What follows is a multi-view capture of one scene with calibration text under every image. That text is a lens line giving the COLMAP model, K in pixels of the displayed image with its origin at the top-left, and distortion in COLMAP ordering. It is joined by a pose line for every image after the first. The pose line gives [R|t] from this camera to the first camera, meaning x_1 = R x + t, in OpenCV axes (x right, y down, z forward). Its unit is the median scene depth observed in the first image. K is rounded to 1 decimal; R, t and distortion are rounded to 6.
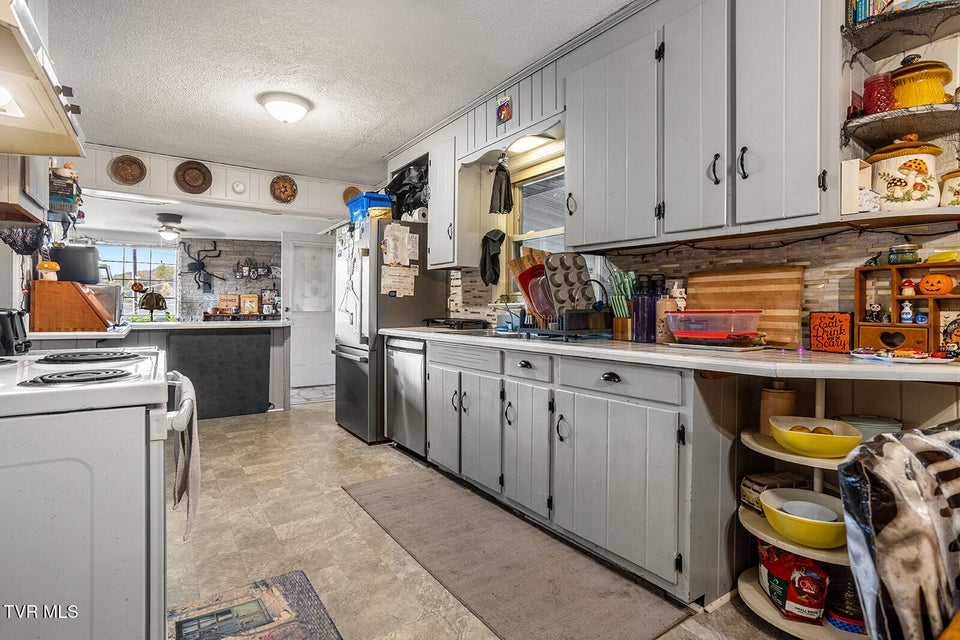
lens RADIAL K [[488.4, 0, 480.0], [0, 488.4, 320.0], [0, 0, 1]] dist [-0.034135, 0.045804]
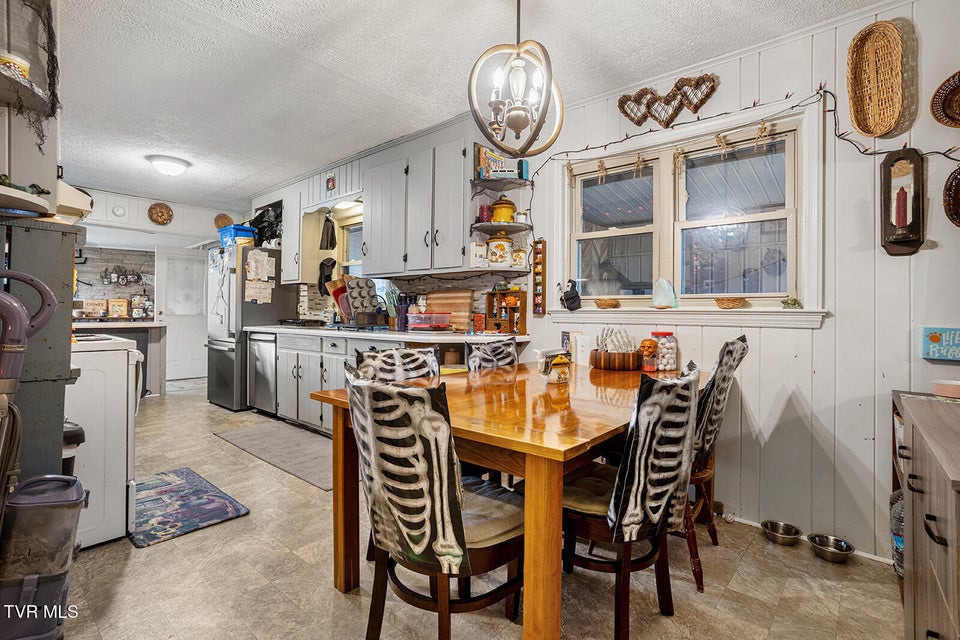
lens RADIAL K [[488.4, 0, 480.0], [0, 488.4, 320.0], [0, 0, 1]] dist [-0.034135, 0.045804]
pose [[0.973932, 0.000722, 0.226837, 0.137801], [0.002074, 0.999925, -0.012086, 0.018086], [-0.226829, 0.012242, 0.973858, -0.504882]]
